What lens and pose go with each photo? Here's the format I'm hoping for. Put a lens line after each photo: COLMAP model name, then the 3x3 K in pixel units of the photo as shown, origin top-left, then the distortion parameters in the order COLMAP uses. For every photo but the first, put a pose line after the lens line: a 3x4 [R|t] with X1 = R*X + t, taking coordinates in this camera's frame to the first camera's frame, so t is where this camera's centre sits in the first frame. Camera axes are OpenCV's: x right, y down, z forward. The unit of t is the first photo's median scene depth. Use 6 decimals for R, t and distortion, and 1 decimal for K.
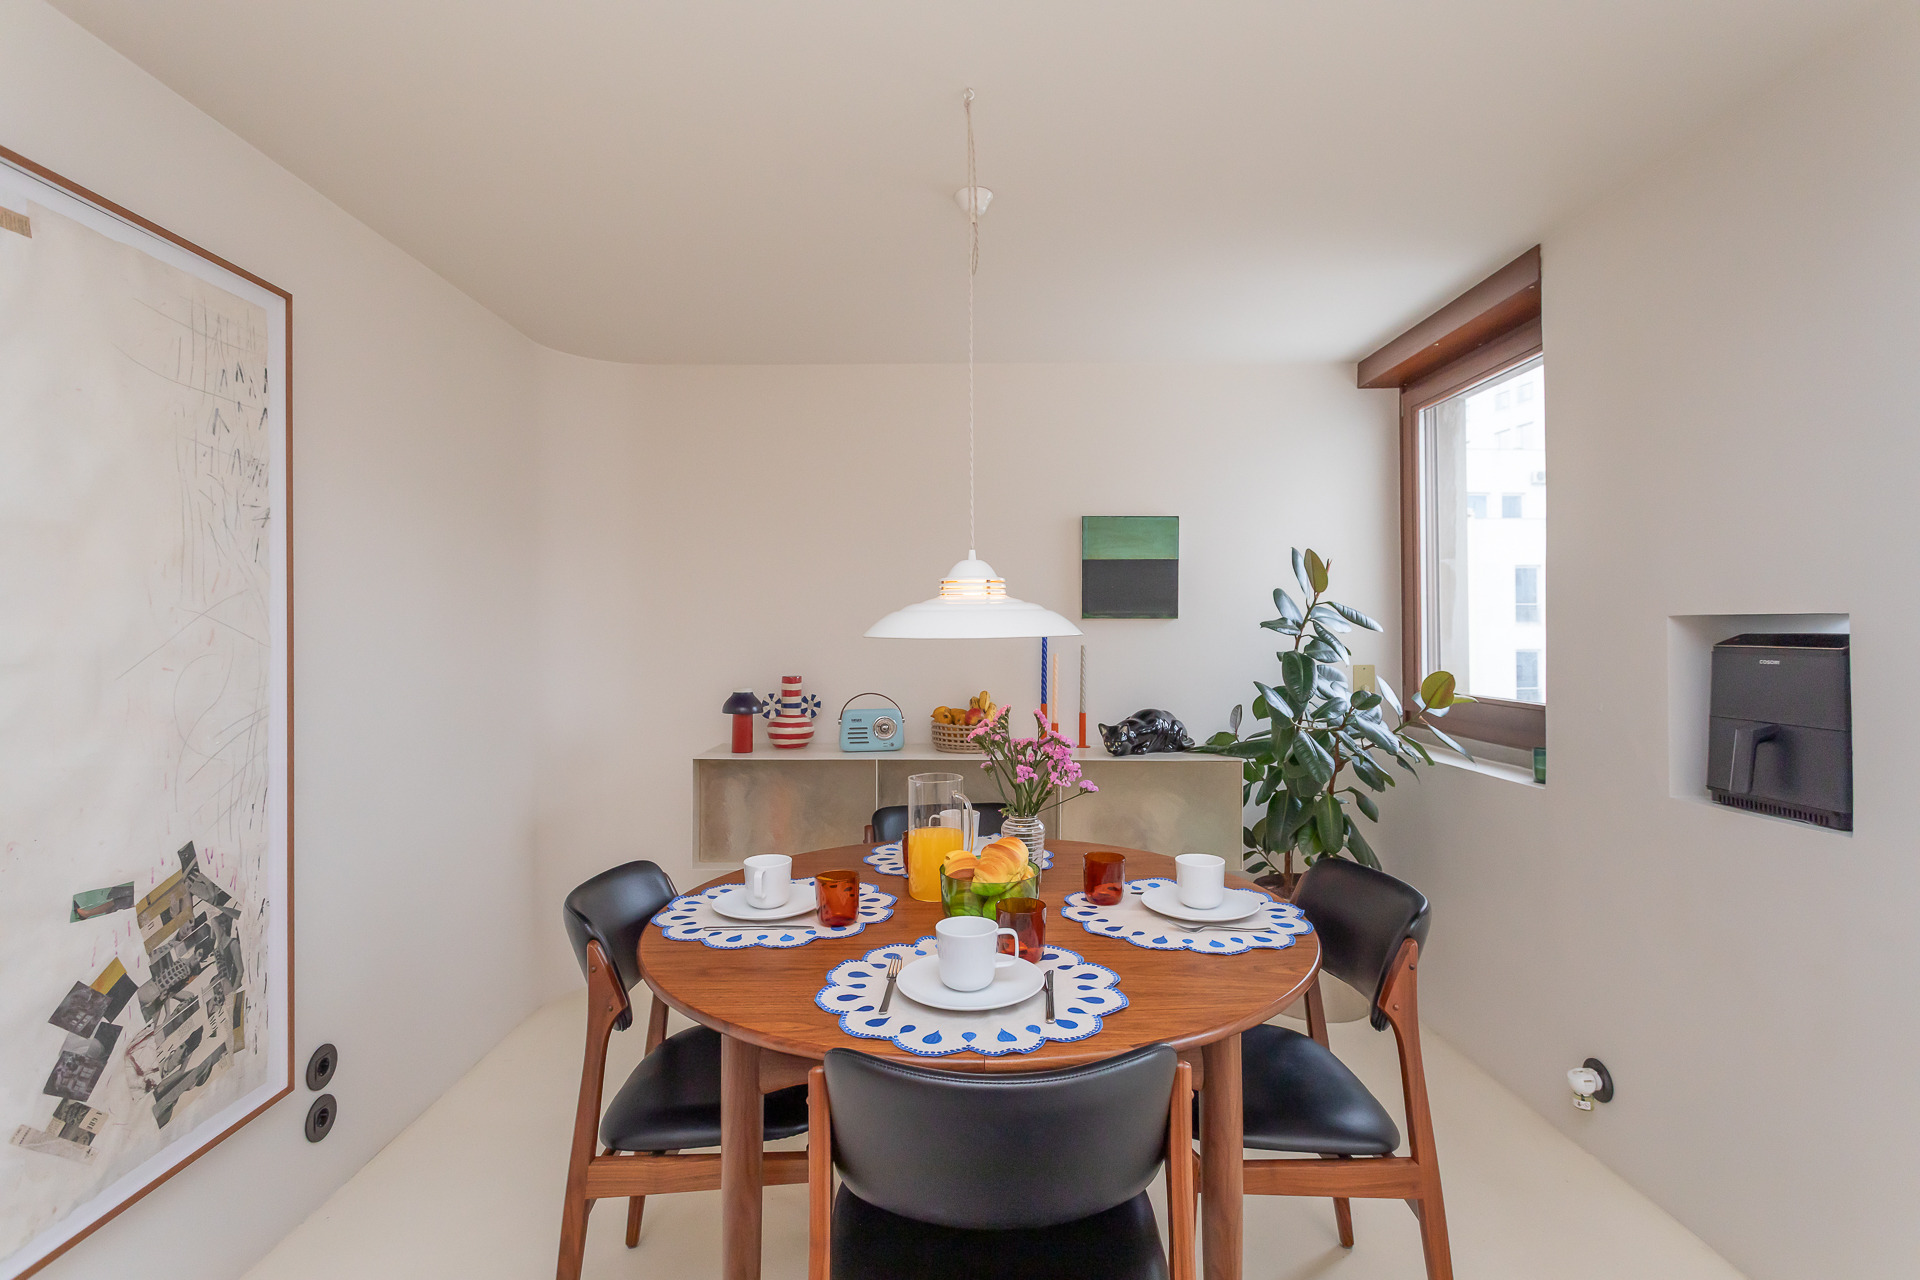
lens RADIAL K [[912.8, 0, 955.3], [0, 912.8, 629.5], [0, 0, 1]] dist [0.003054, 0.000265]
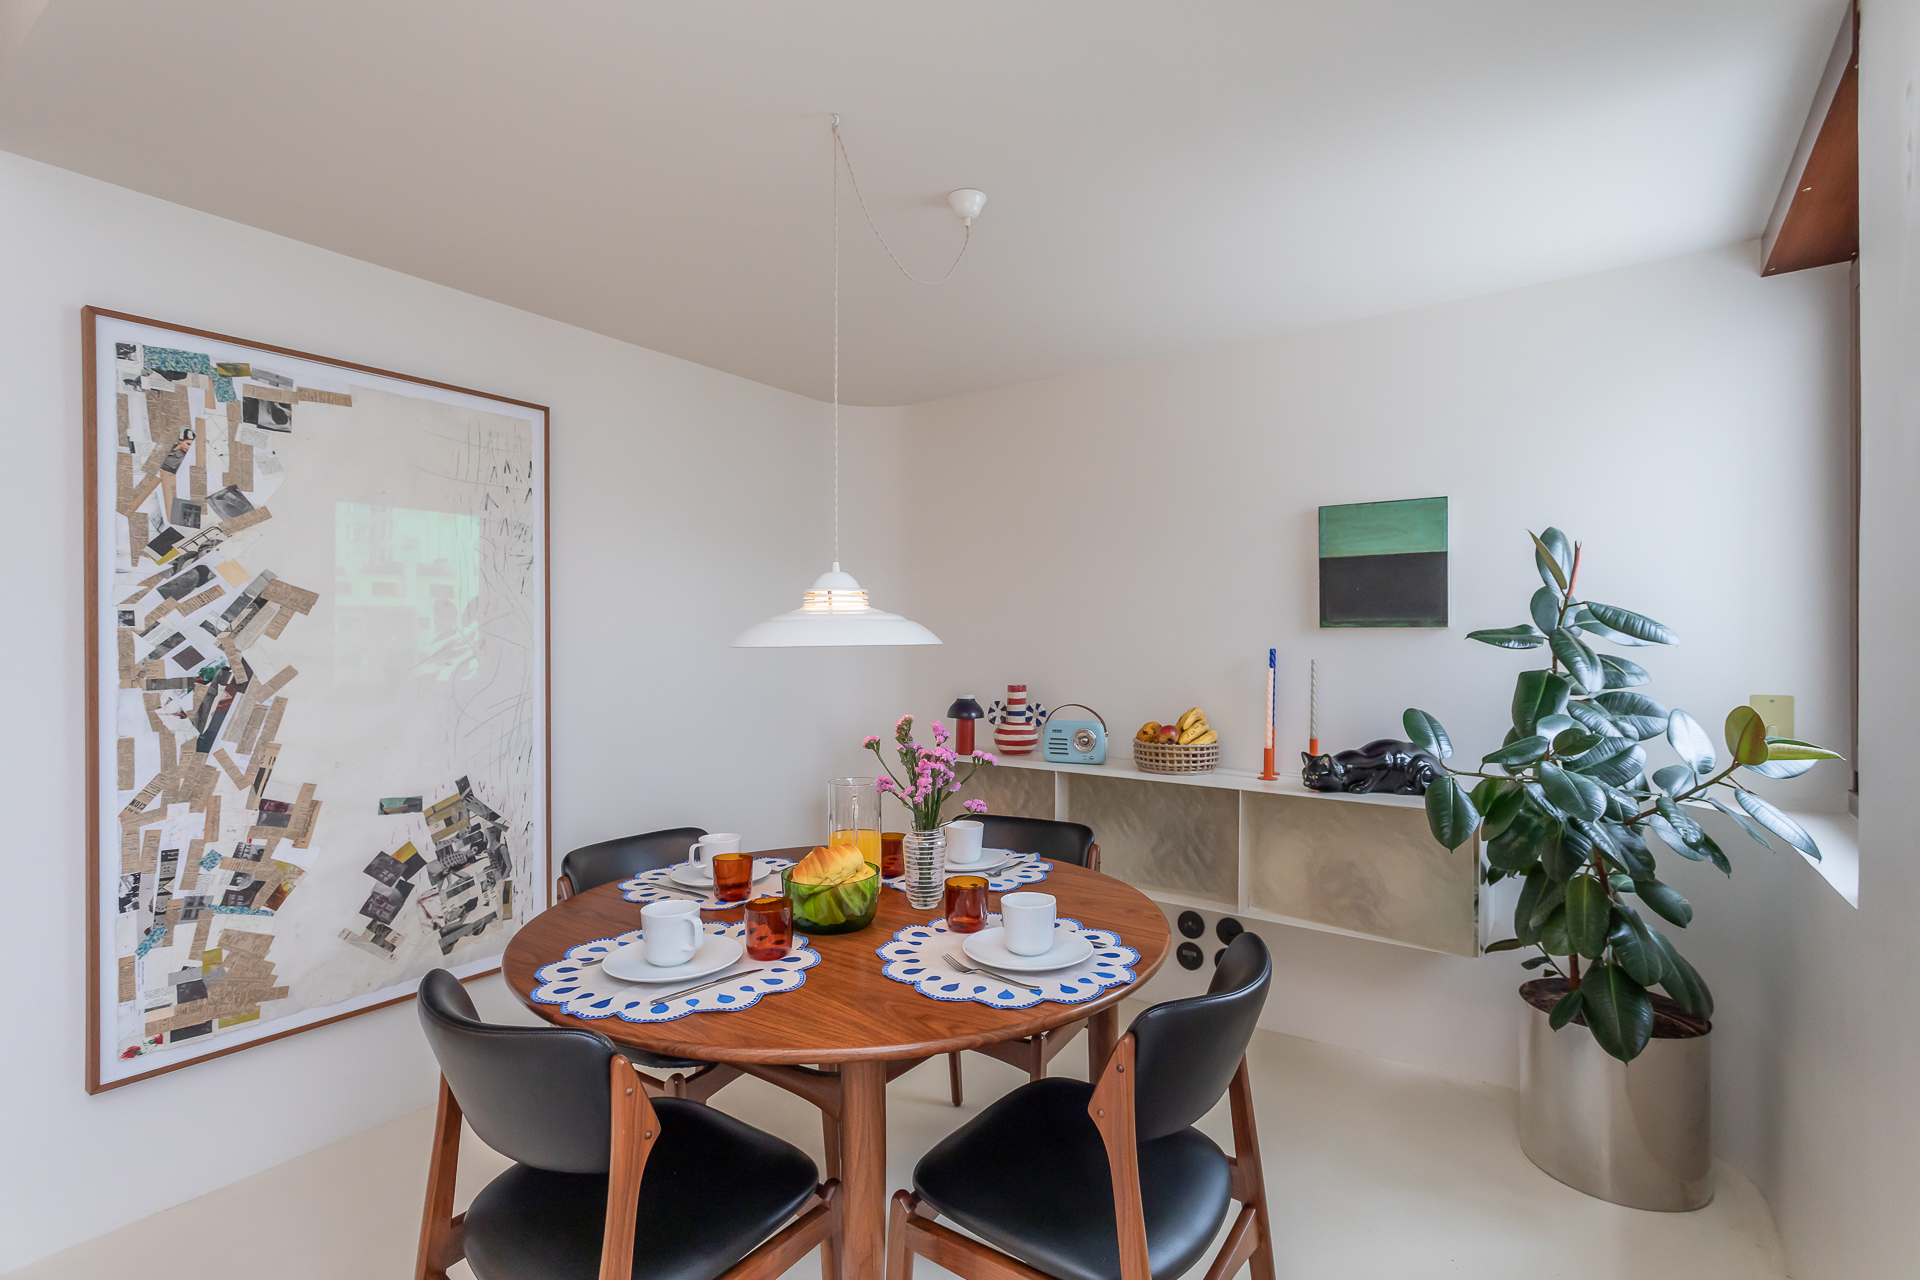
lens RADIAL K [[905.3, 0, 960.6], [0, 905.3, 648.3], [0, 0, 1]] dist [0.002473, 0.000511]
pose [[0.808254, 0.006896, -0.588794, 0.730020], [-0.002238, 0.999960, 0.008638, 0.001015], [0.588830, -0.005664, 0.808237, 0.252766]]
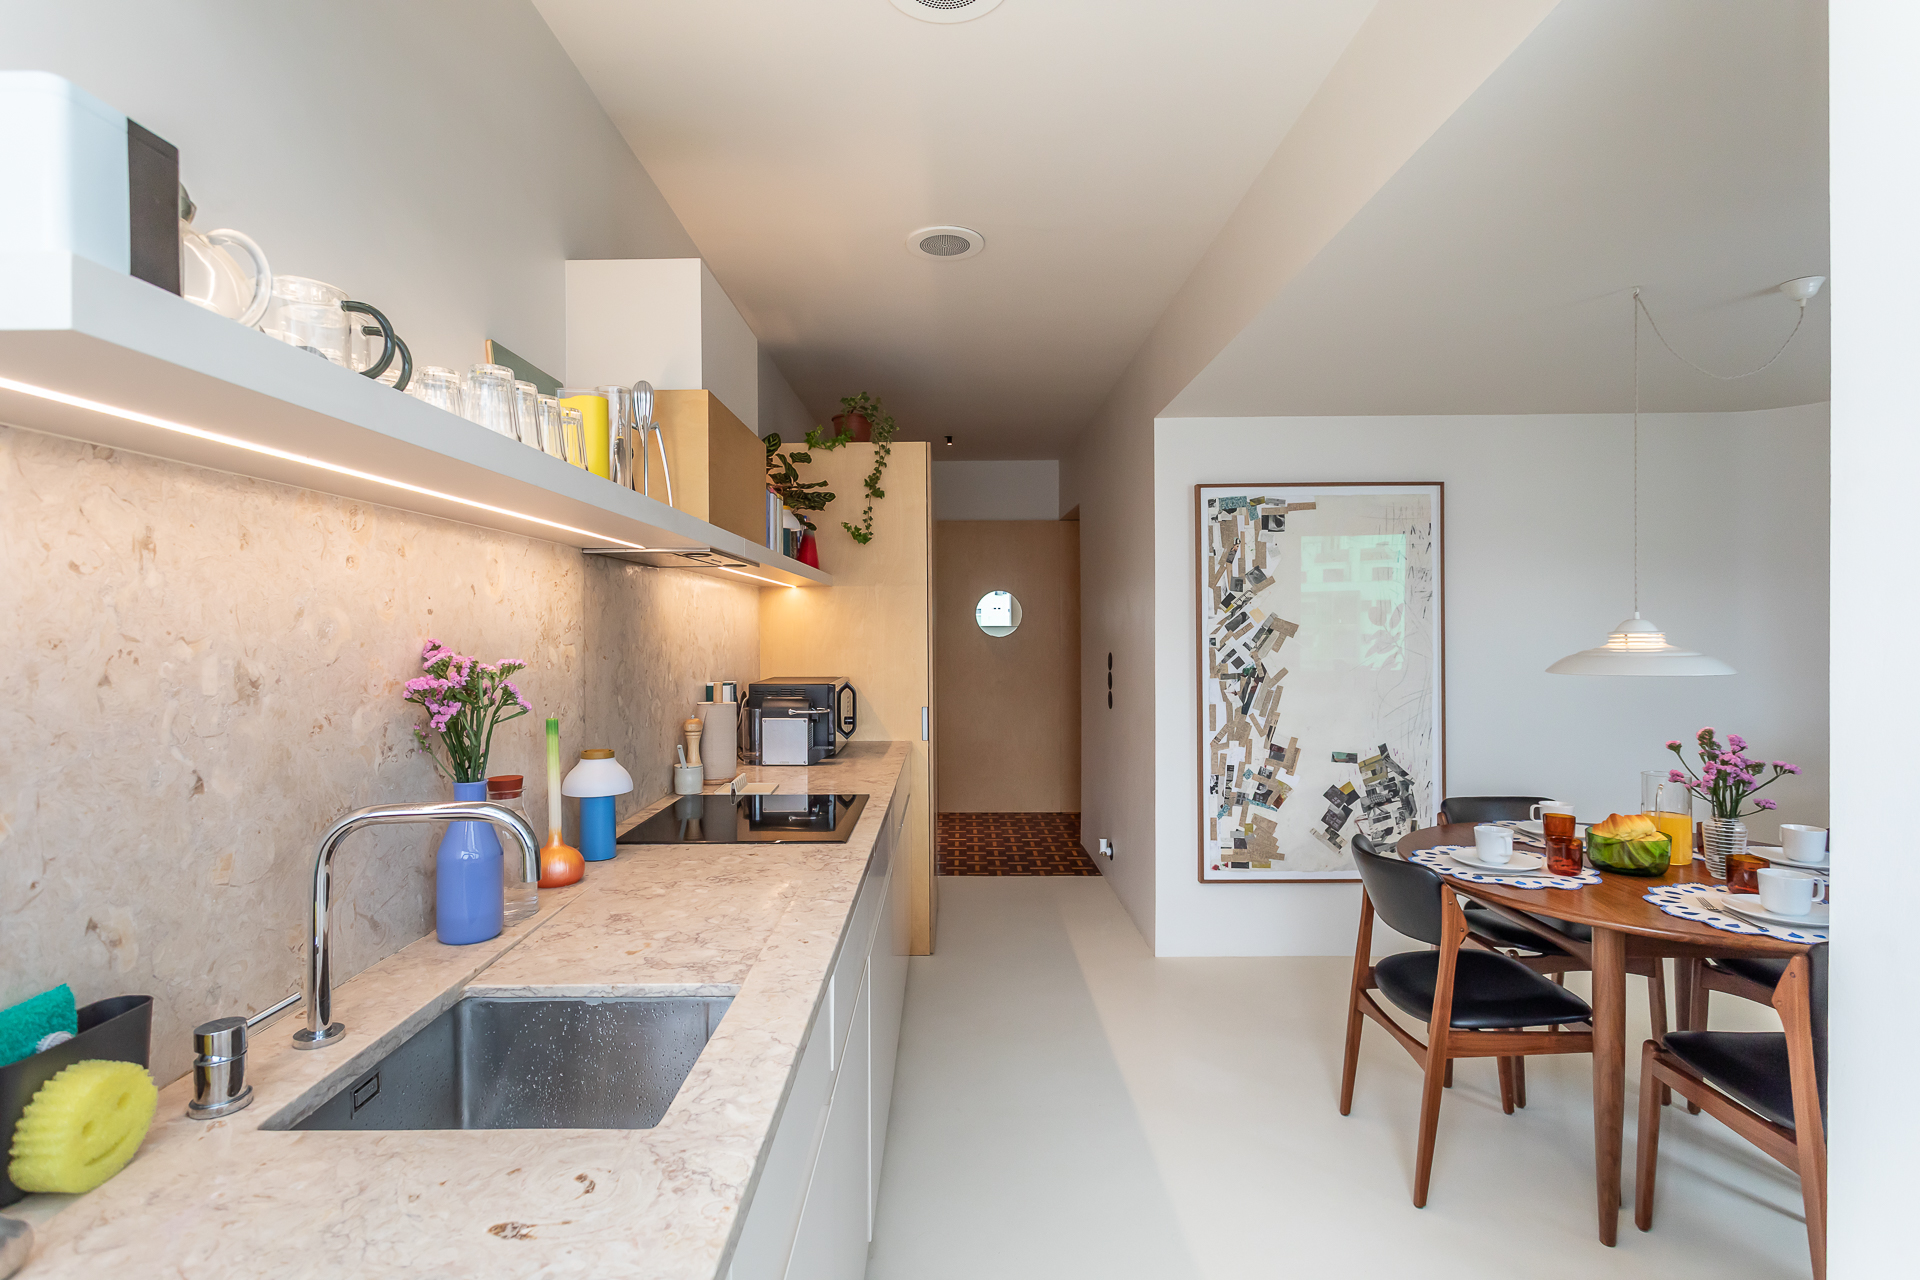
lens RADIAL K [[912.8, 0, 955.3], [0, 912.8, 629.5], [0, 0, 1]] dist [0.003054, 0.000265]
pose [[-0.016314, 0.006449, -0.999846, 1.447267], [0.007899, 0.999949, 0.006321, -0.075097], [0.999836, -0.007794, -0.016364, -0.035575]]
